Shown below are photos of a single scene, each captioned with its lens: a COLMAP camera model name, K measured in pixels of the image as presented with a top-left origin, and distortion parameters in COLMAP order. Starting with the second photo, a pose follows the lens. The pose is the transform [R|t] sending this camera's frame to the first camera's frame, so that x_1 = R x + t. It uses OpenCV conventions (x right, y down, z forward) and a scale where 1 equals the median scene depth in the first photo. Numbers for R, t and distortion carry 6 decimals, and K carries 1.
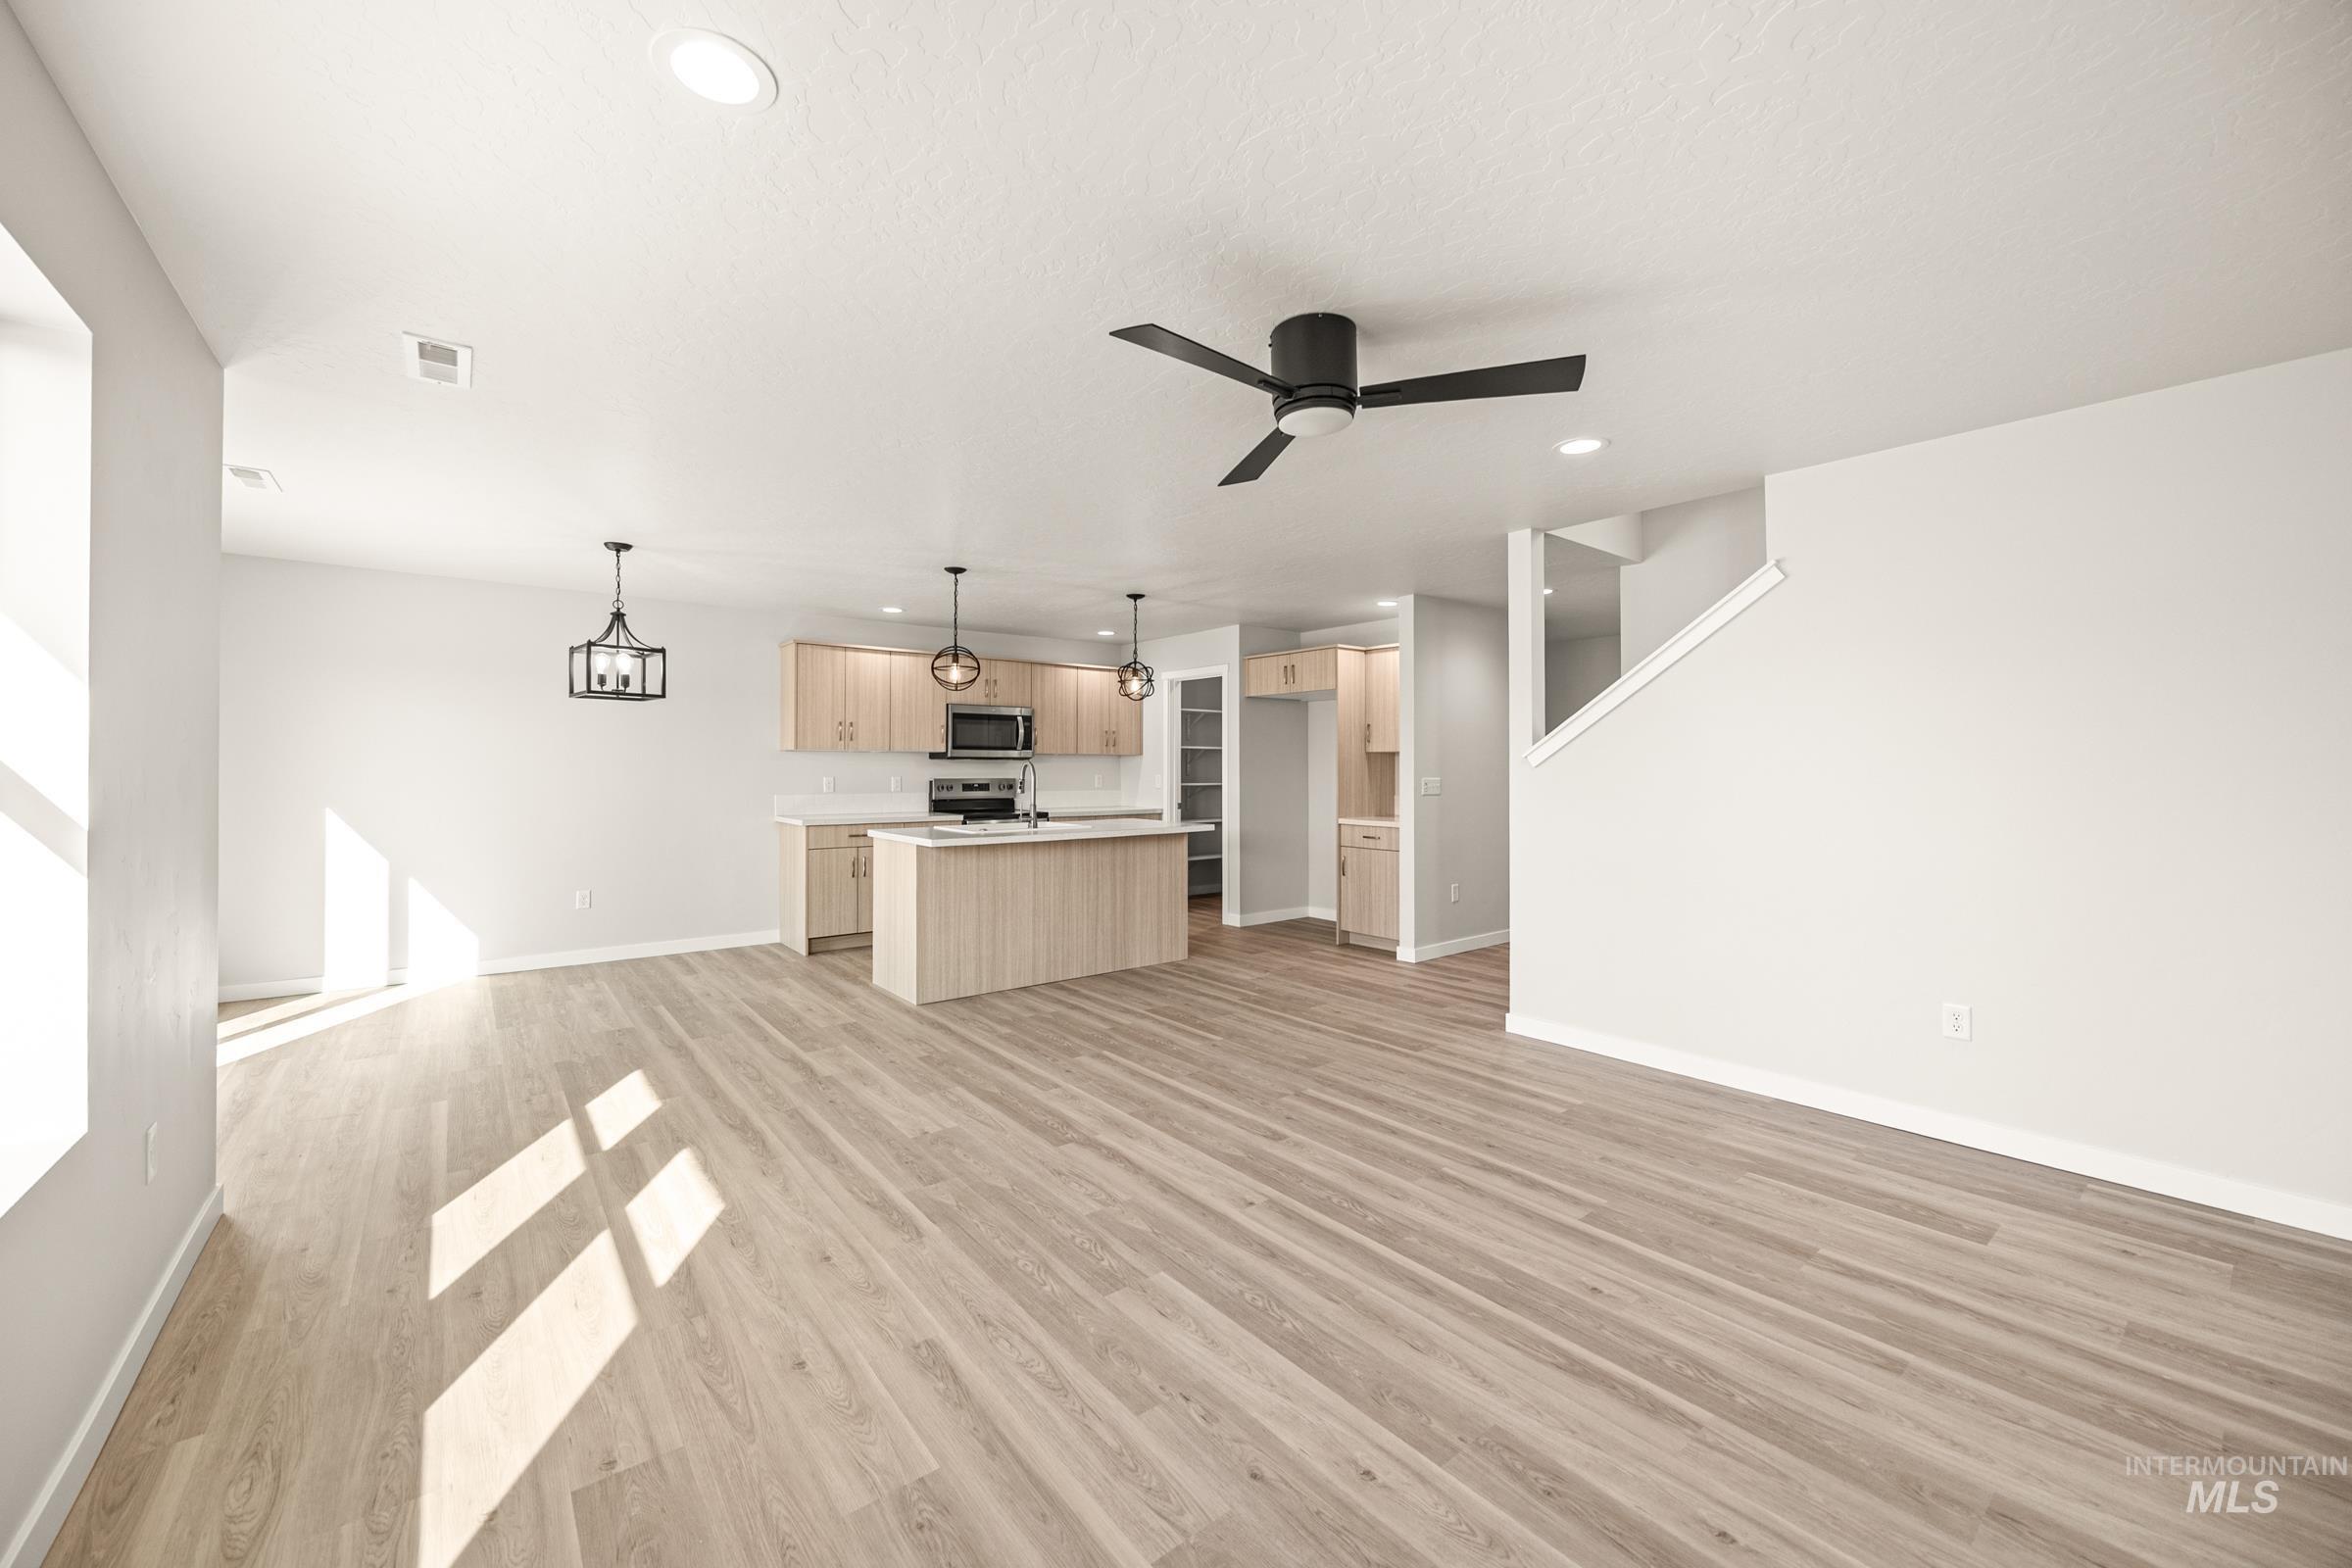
lens RADIAL K [[908.3, 0, 1176.0], [0, 908.3, 784.0], [0, 0, 1]] dist [0.053685, -0.000066]
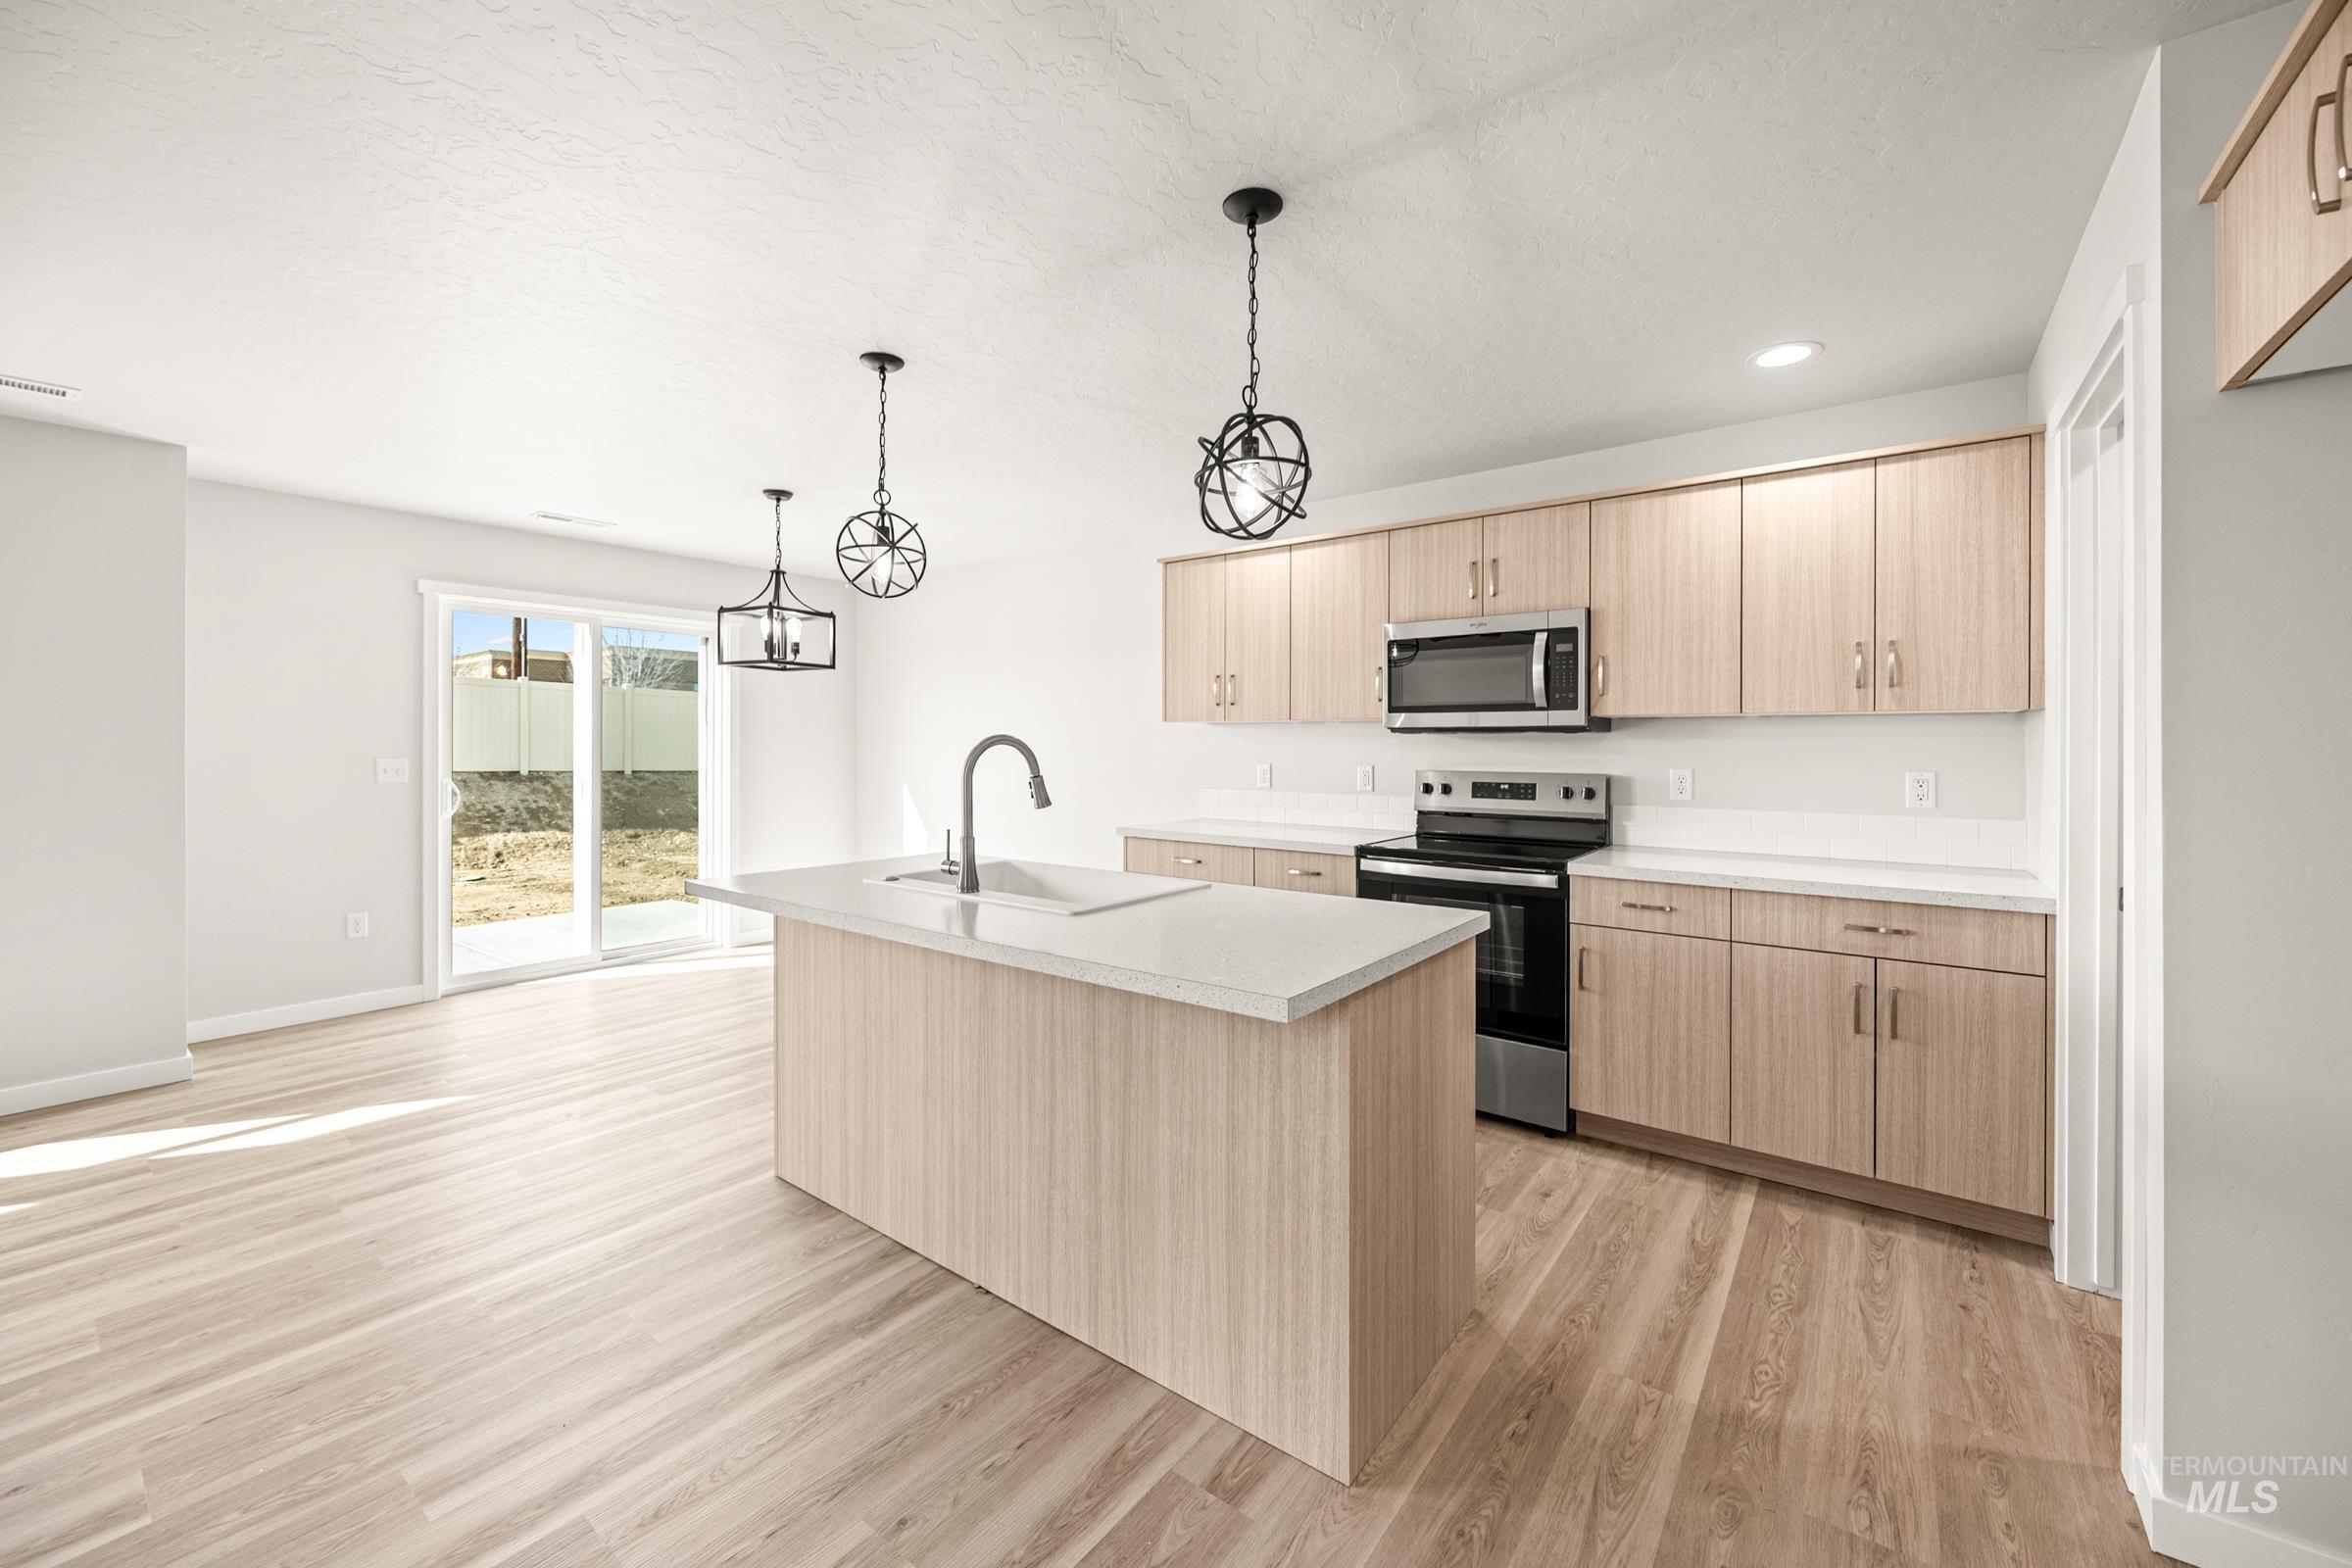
lens RADIAL K [[917.6, 0, 1173.3], [0, 917.6, 745.2], [0, 0, 1]] dist [-0.002406, -0.000217]
pose [[0.237783, -0.001261, -0.971317, 0.210697], [-0.020201, 0.999776, -0.006243, -0.014132], [0.971108, 0.021106, 0.237705, 0.731924]]
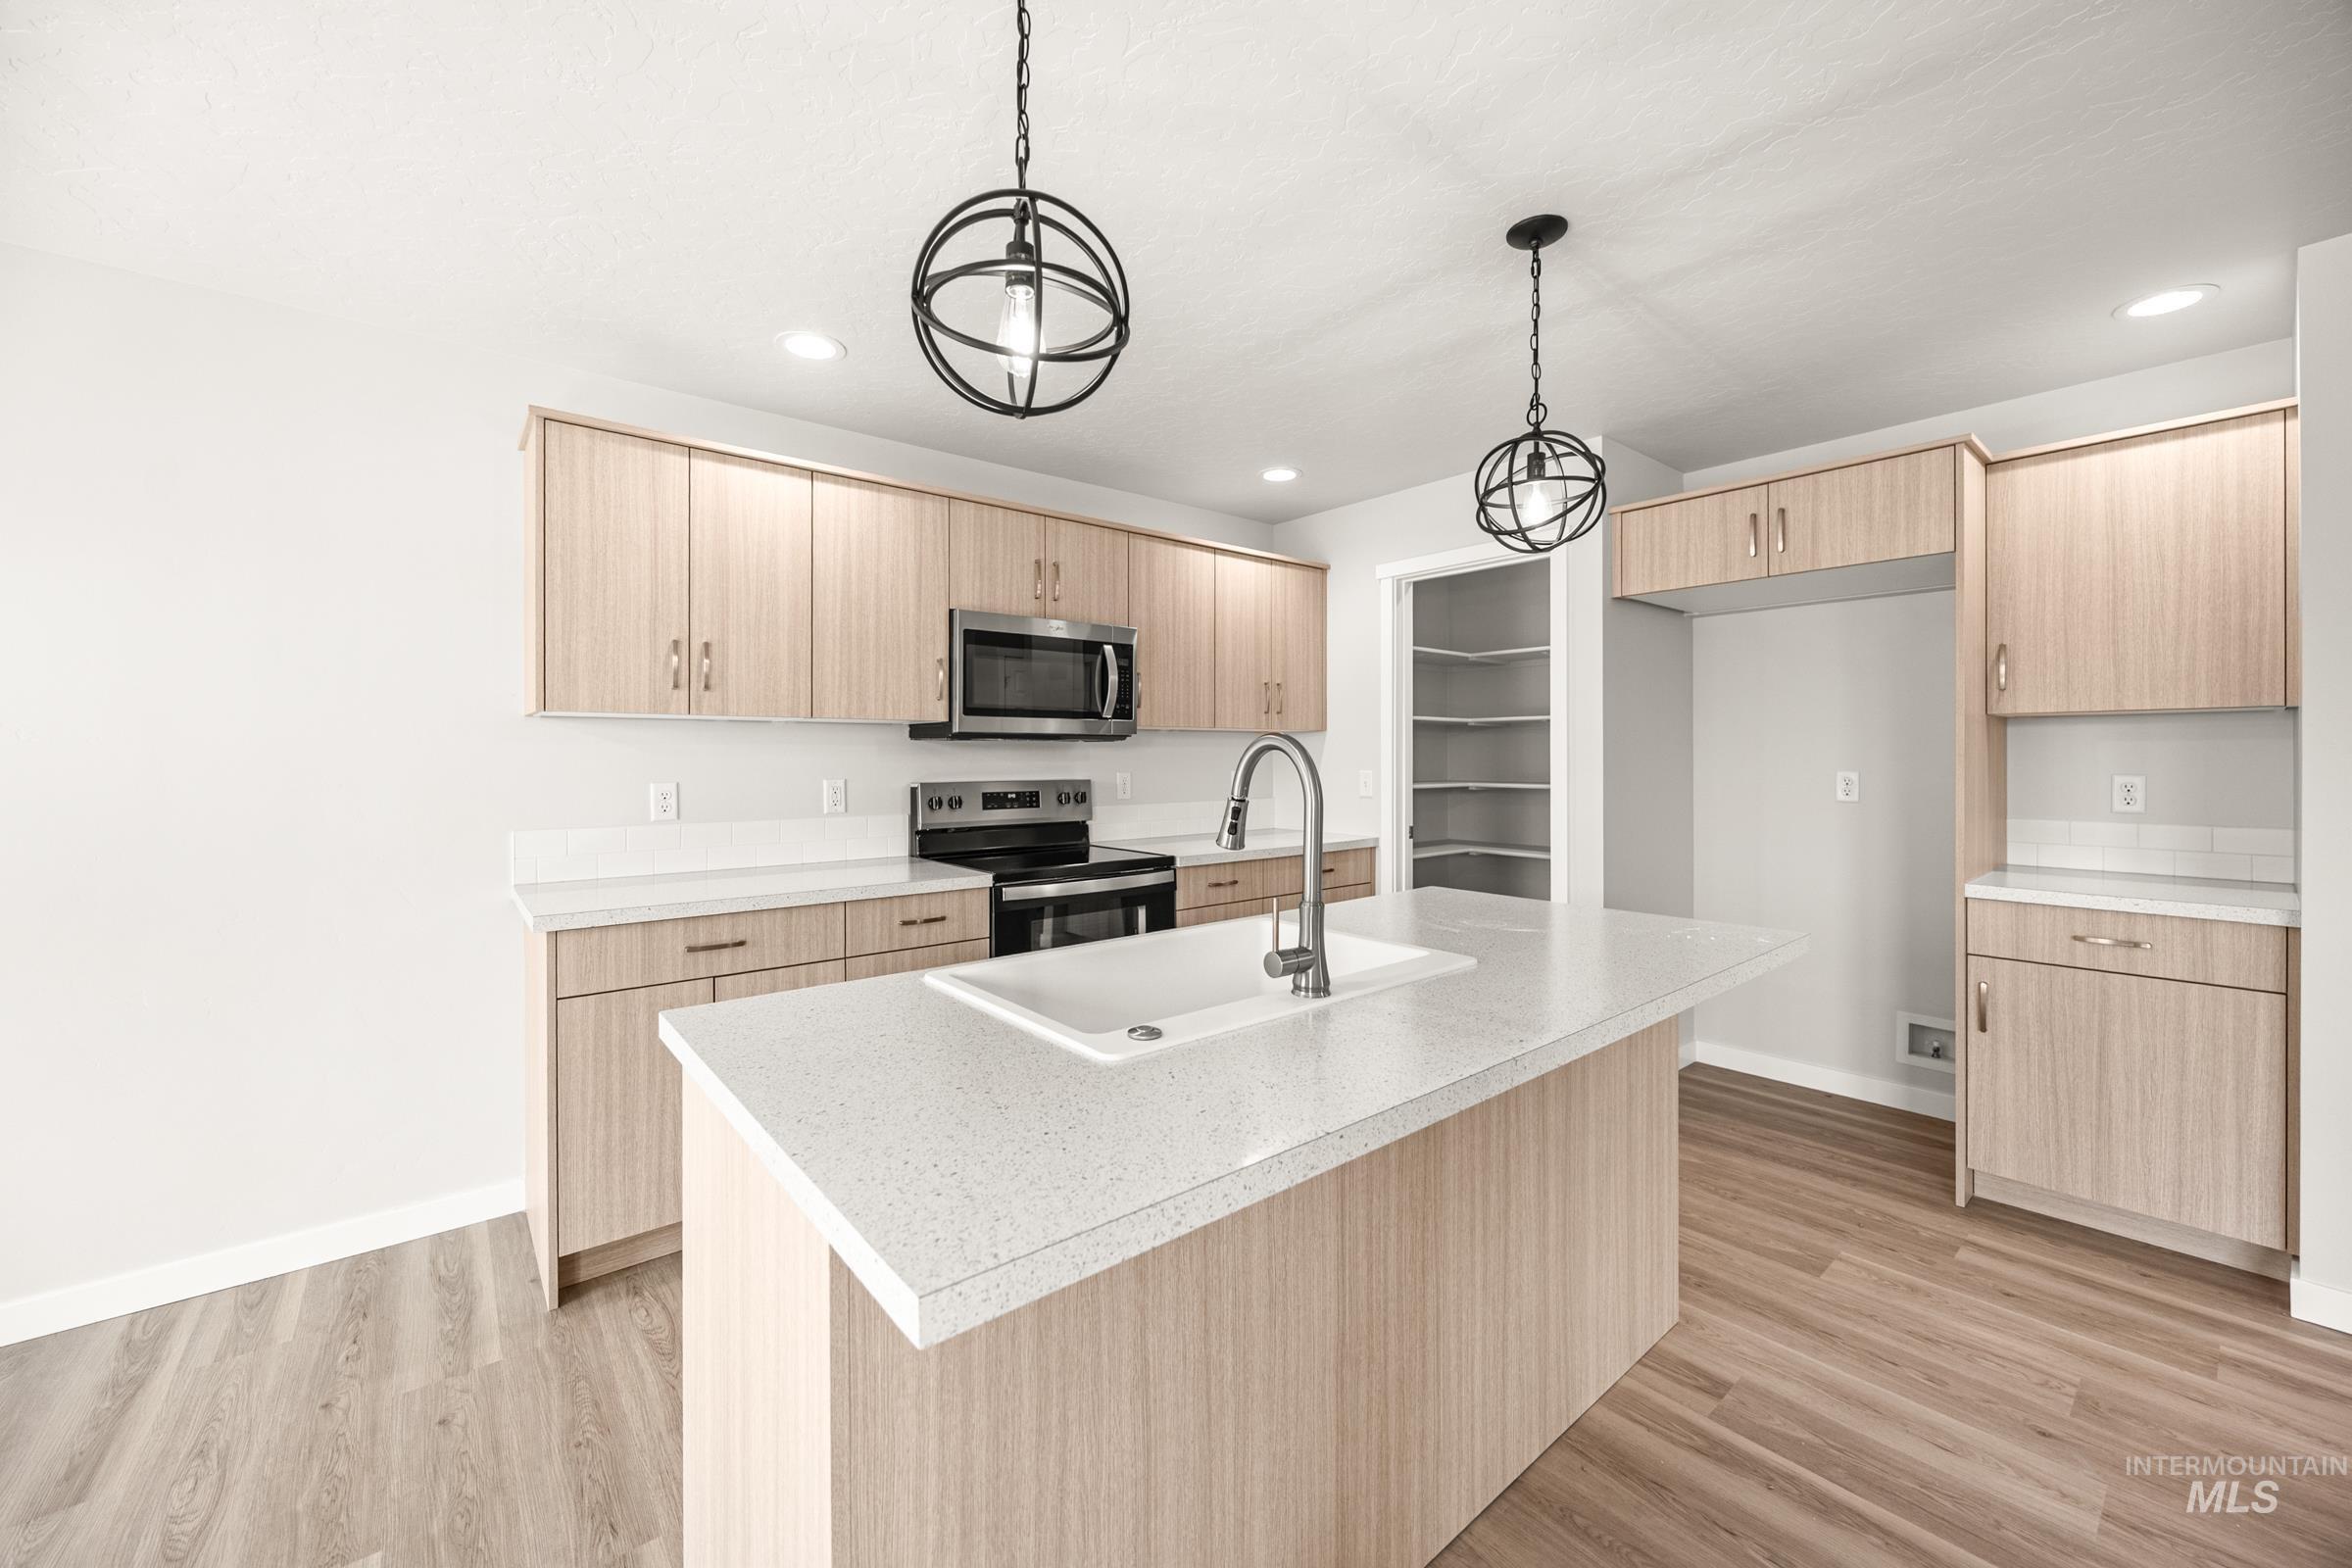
lens RADIAL K [[908.6, 0, 1174.9], [0, 908.6, 762.2], [0, 0, 1]] dist [0.000192, 0.000244]
pose [[0.999855, -0.006015, 0.015903, -0.146956], [0.006170, 0.999934, -0.009739, -0.011003], [-0.015844, 0.009835, 0.999826, 0.549751]]
